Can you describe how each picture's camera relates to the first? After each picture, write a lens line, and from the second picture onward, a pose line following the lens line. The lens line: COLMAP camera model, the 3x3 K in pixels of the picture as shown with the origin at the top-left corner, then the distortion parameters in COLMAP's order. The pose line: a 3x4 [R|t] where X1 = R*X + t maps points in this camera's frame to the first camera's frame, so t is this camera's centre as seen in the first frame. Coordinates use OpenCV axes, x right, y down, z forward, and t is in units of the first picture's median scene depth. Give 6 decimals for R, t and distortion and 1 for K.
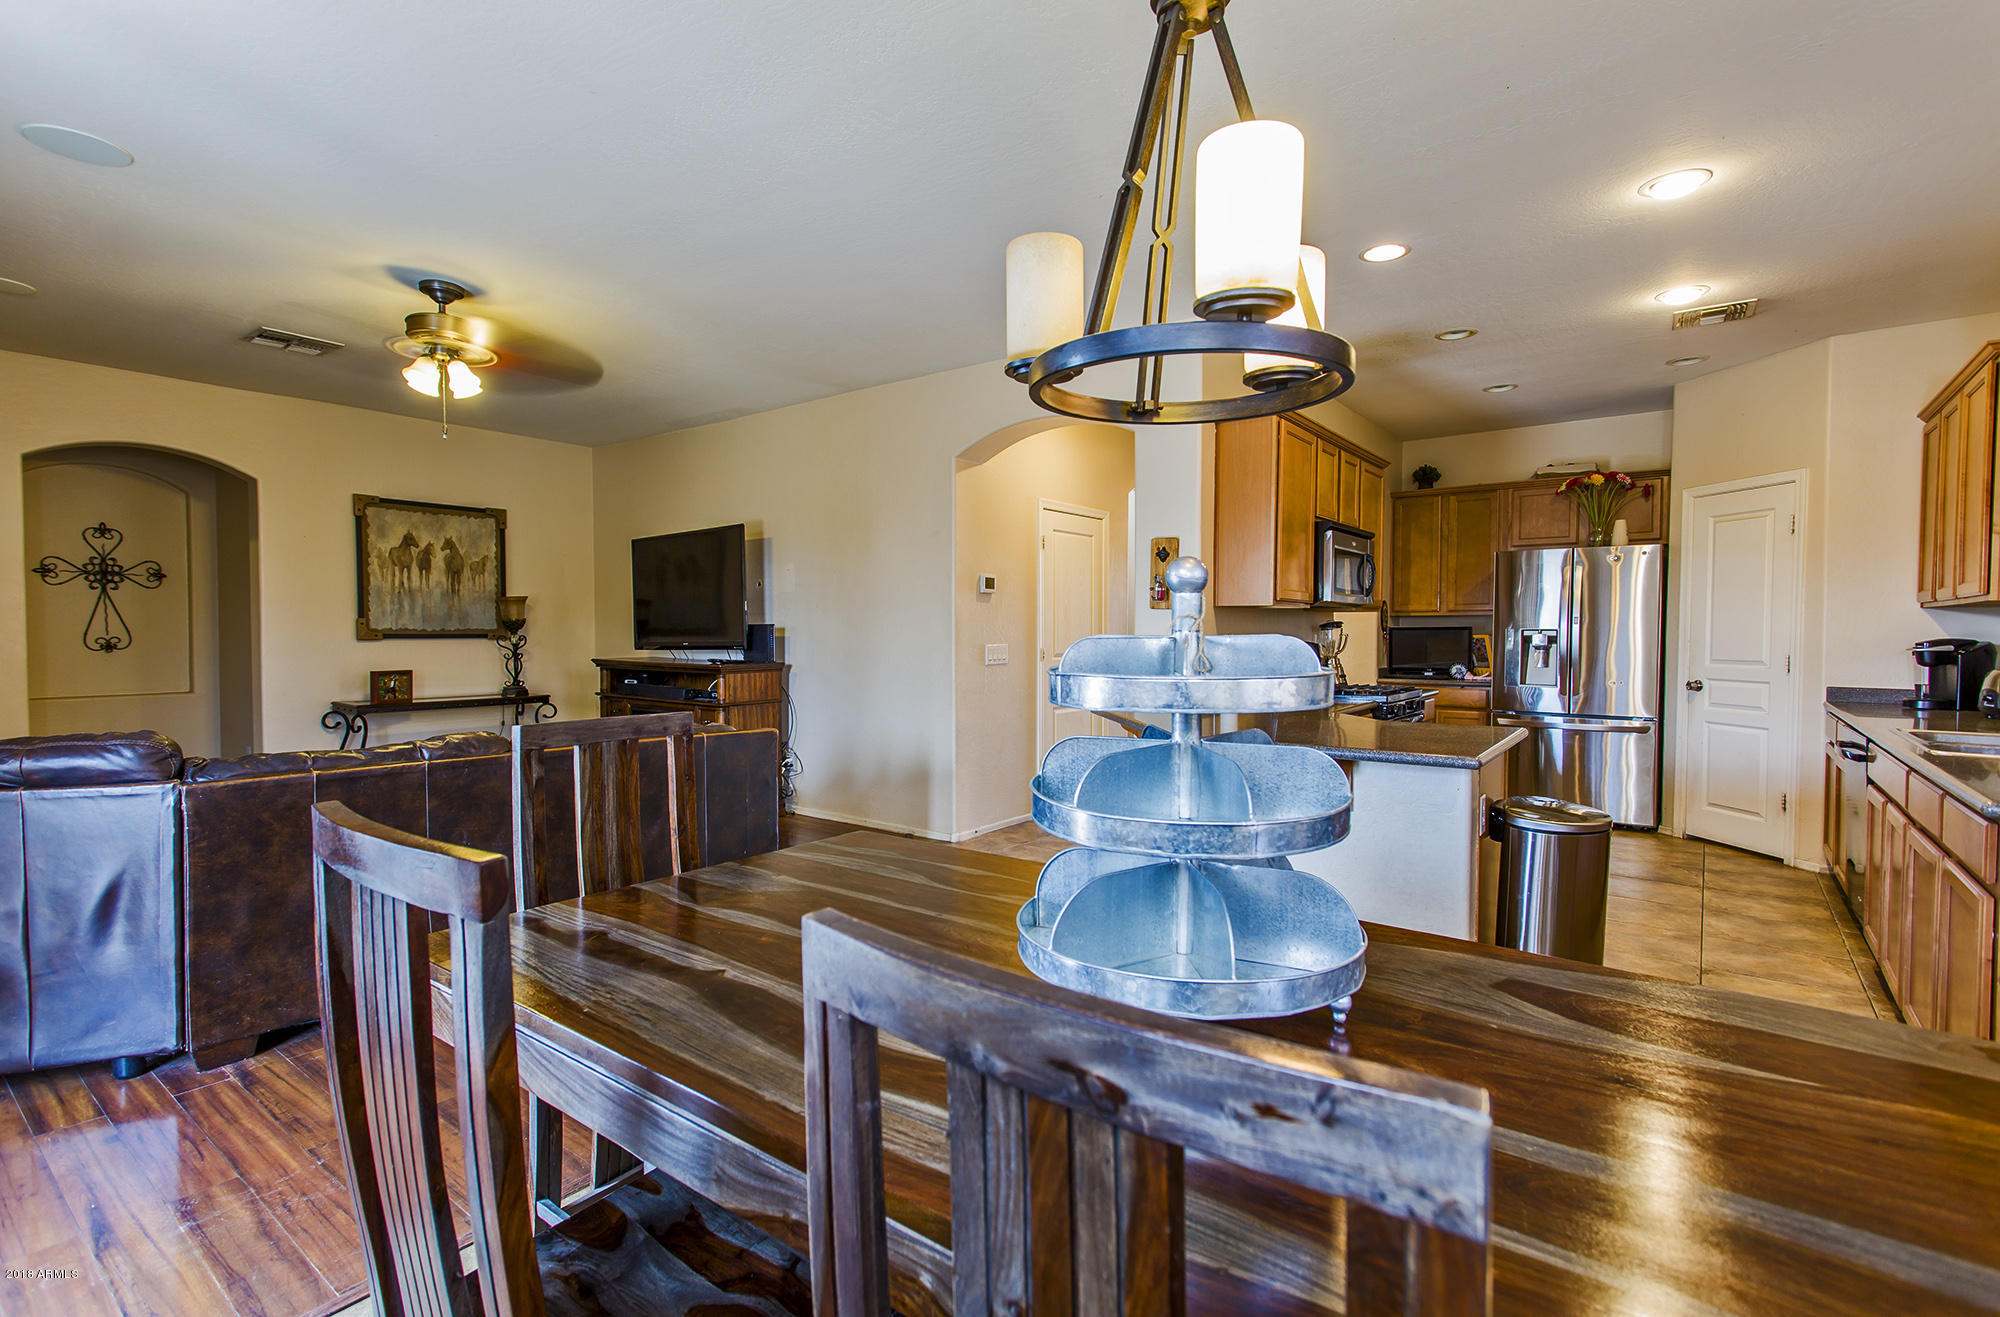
lens RADIAL K [[922.2, 0, 996.3], [0, 922.2, 655.1], [0, 0, 1]] dist [0.017674, 0.000374]
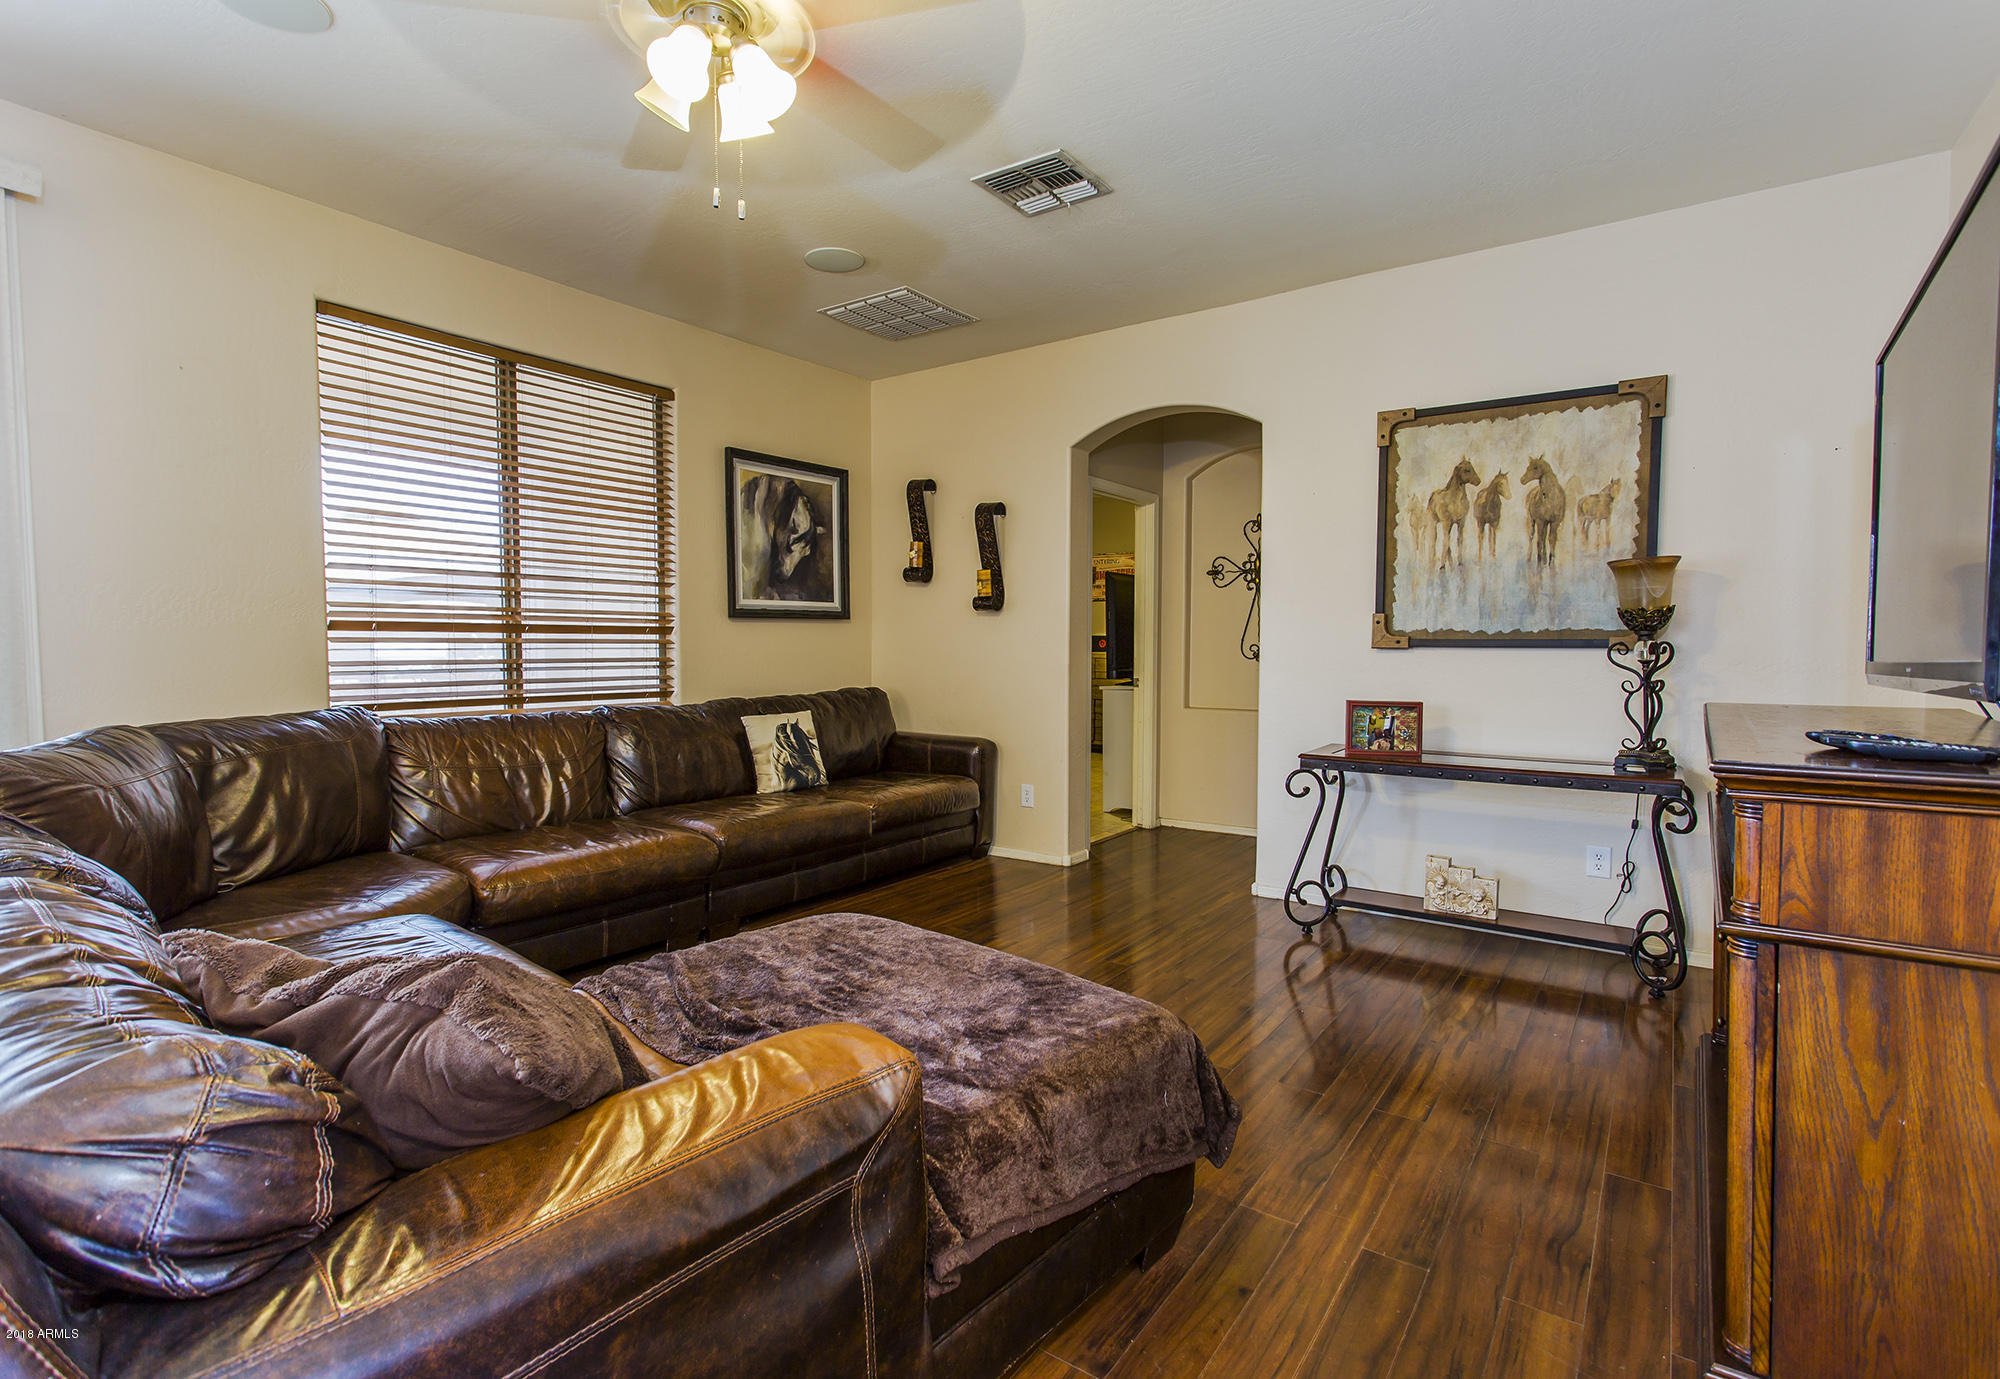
lens RADIAL K [[959.6, 0, 995.5], [0, 959.6, 686.4], [0, 0, 1]] dist [0.002172, 0.000406]
pose [[0.042149, 0.045818, -0.998060, -0.055623], [-0.029044, 0.998582, 0.044615, -0.012517], [0.998689, 0.027107, 0.043420, 0.732995]]
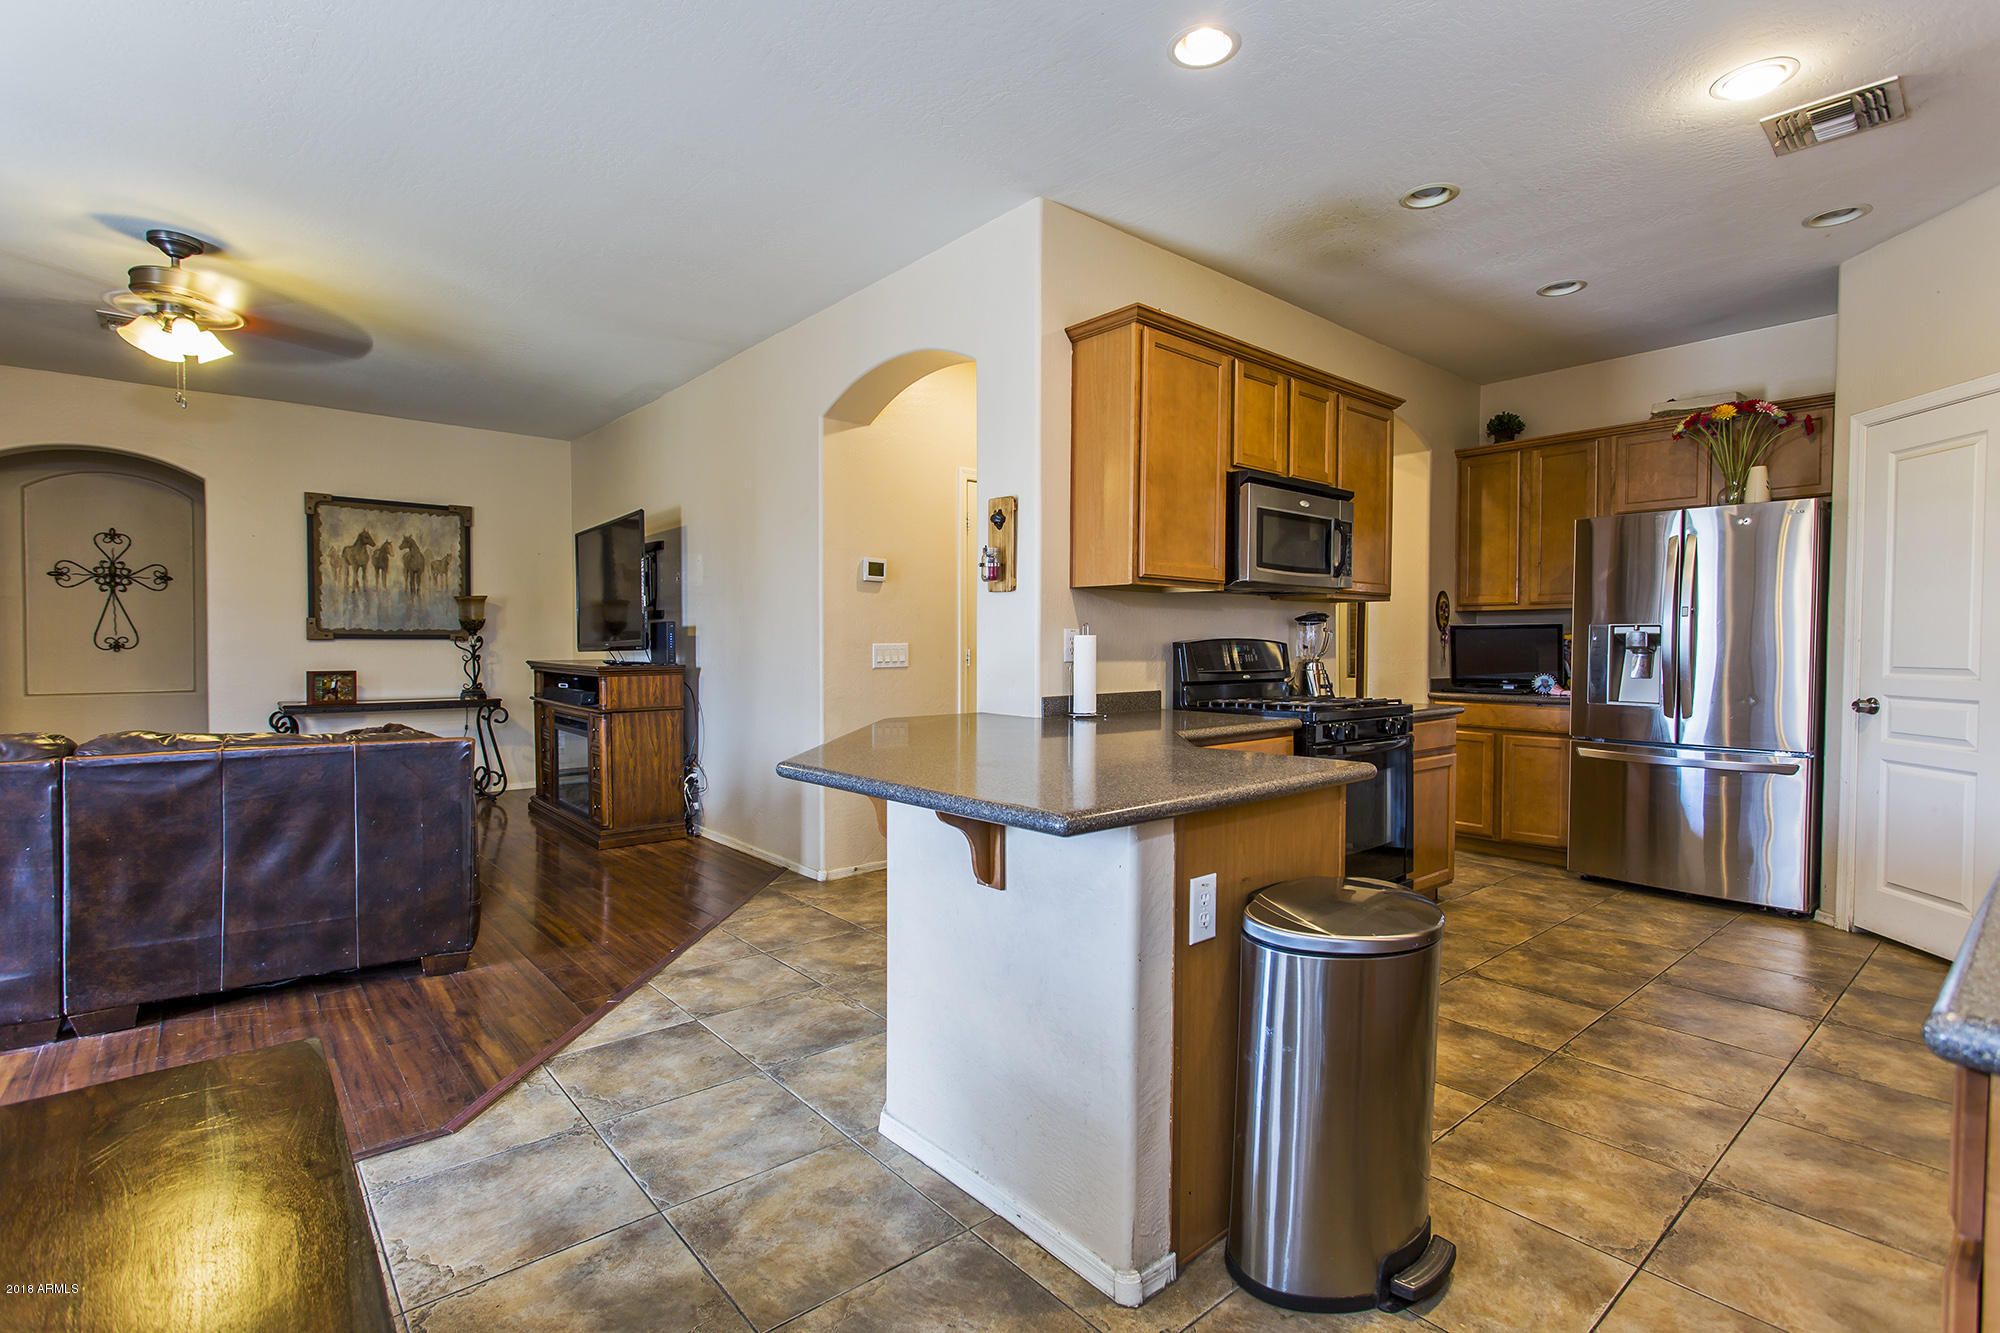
lens RADIAL K [[936.4, 0, 994.2], [0, 936.4, 663.7], [0, 0, 1]] dist [0.005300, 0.000727]
pose [[0.977946, 0.006215, -0.208763, 0.240106], [-0.007618, 0.999953, -0.005914, 0.009716], [0.208717, 0.007374, 0.977948, 0.179196]]
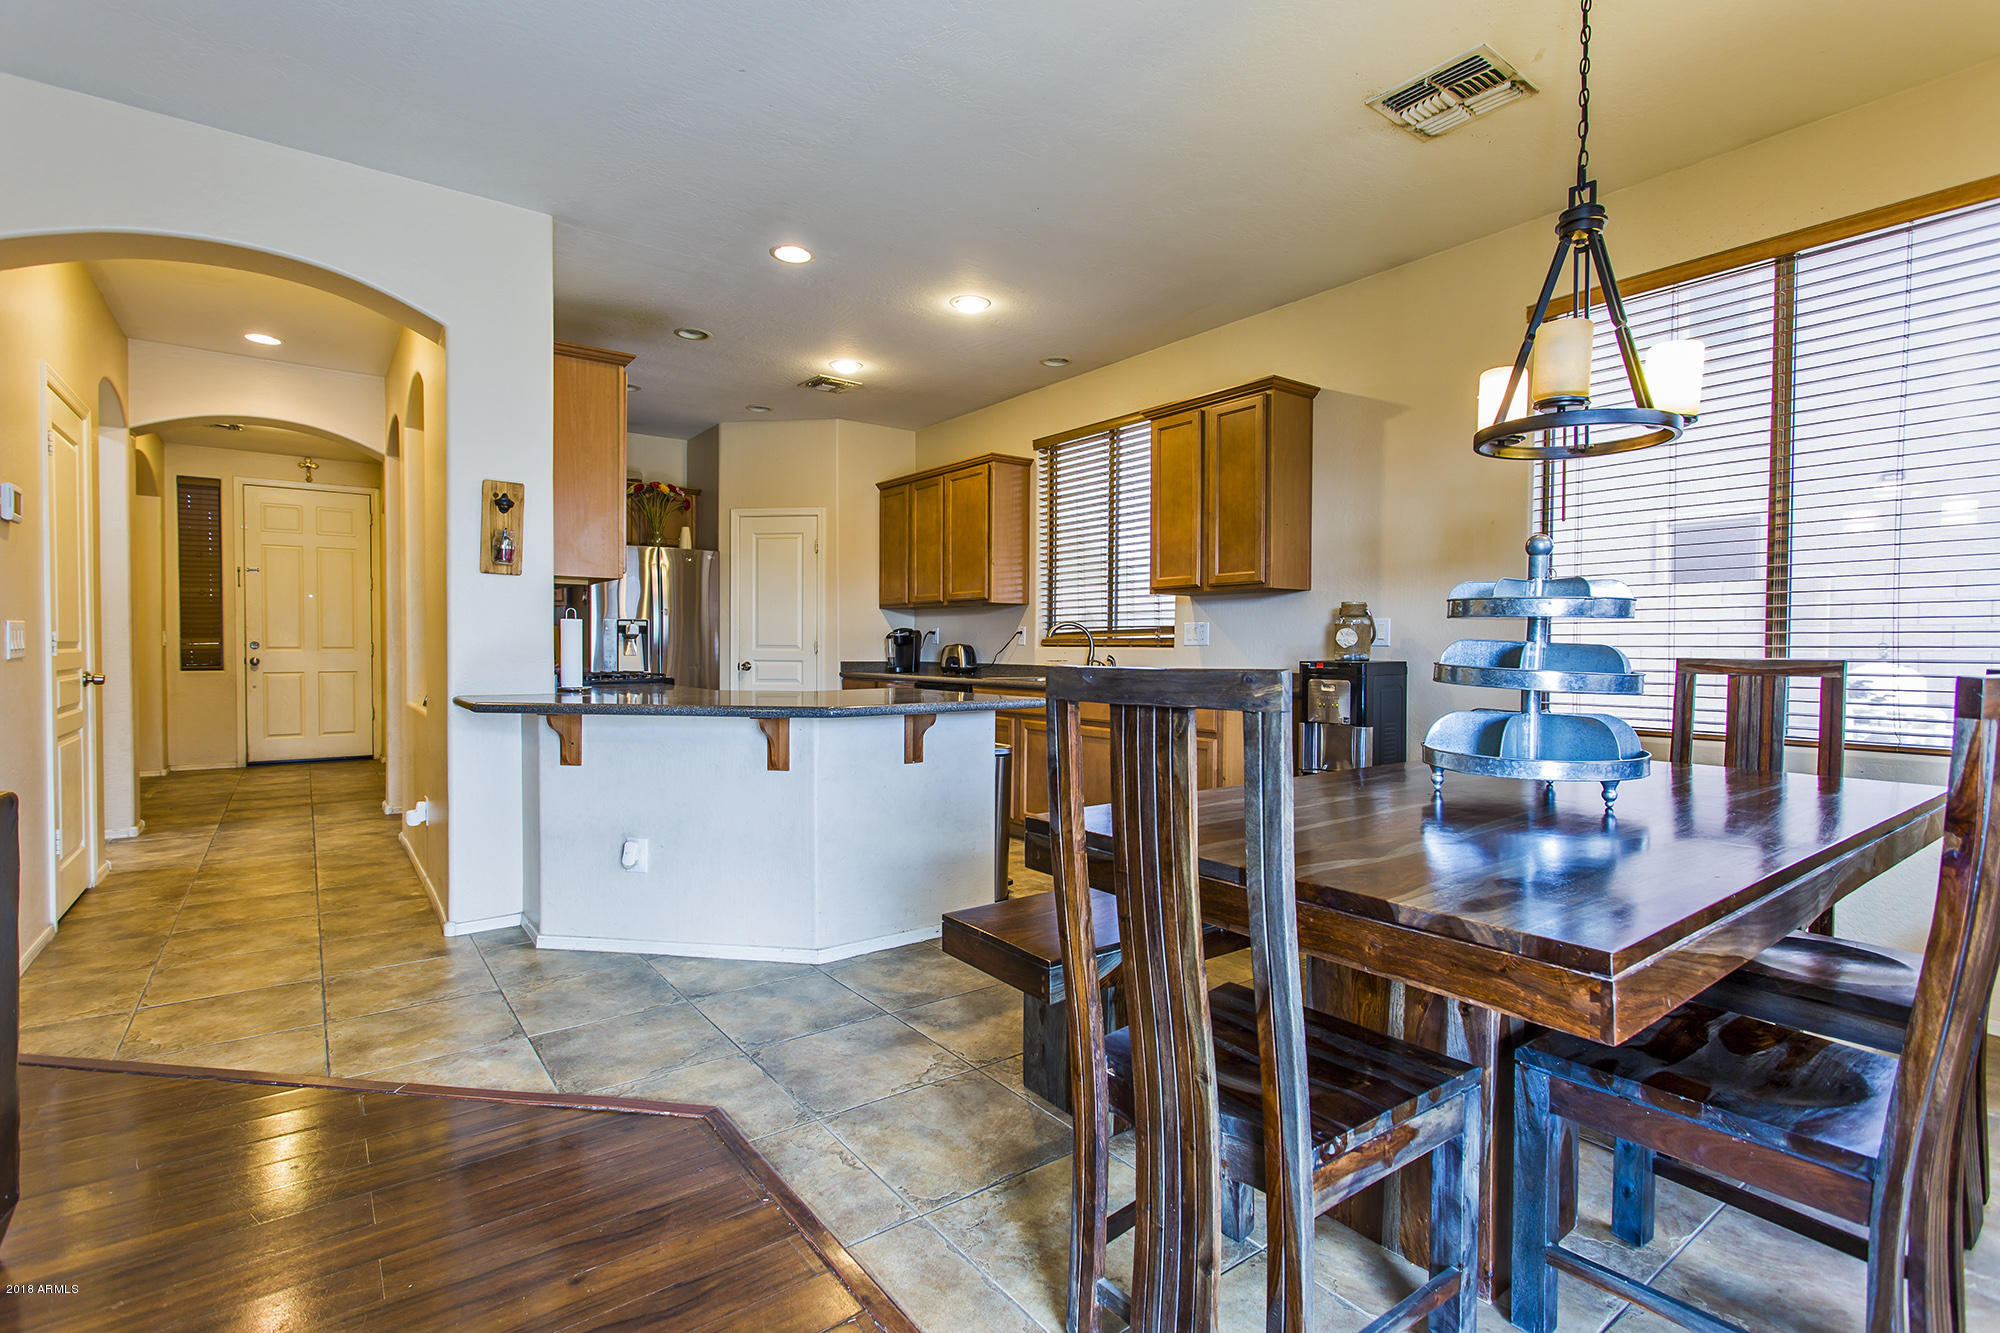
lens RADIAL K [[936.4, 0, 994.2], [0, 936.4, 663.7], [0, 0, 1]] dist [0.005300, 0.000727]
pose [[0.274601, -0.020335, 0.961343, -0.328401], [0.021844, 0.999650, 0.014906, 0.015547], [-0.961310, 0.016906, 0.274949, 0.281952]]
